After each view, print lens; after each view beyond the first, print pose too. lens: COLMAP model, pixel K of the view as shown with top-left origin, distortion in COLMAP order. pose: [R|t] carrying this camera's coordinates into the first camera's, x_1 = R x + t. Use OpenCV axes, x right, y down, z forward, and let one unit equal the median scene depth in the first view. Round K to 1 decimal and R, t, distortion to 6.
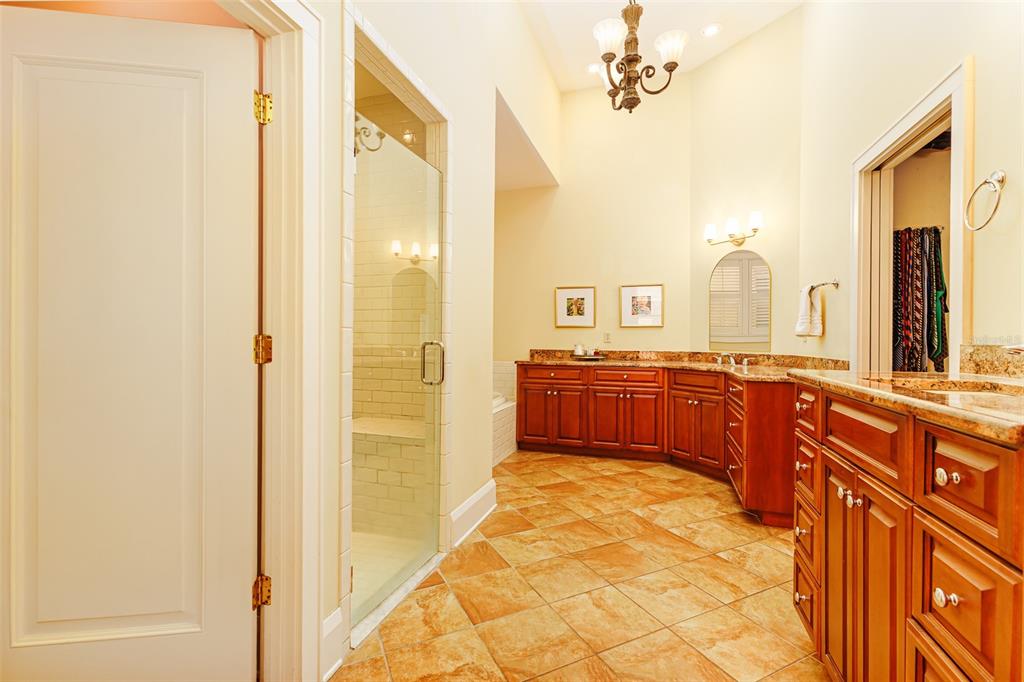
lens RADIAL K [[452.4, 0, 519.0], [0, 452.4, 338.2], [0, 0, 1]] dist [0.001501, 0.000237]
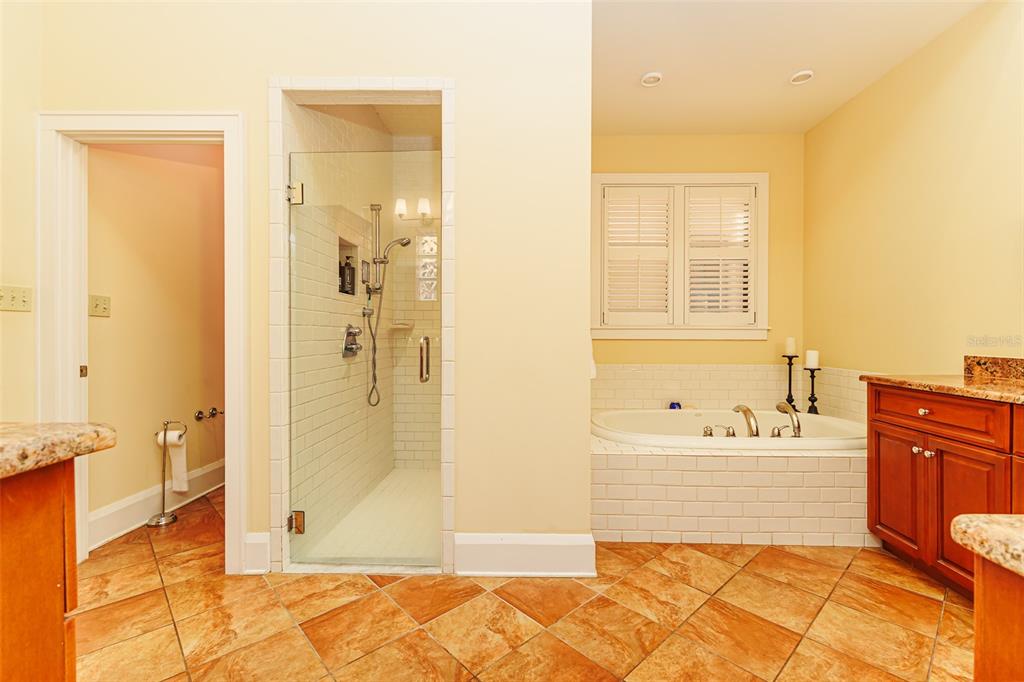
lens RADIAL K [[452.4, 0, 519.1], [0, 452.4, 338.6], [0, 0, 1]] dist [0.001501, 0.000237]
pose [[0.285059, 0.010753, -0.958450, 0.611177], [-0.003840, 0.999942, 0.010076, 0.006293], [0.958502, 0.000808, 0.285083, 0.749658]]
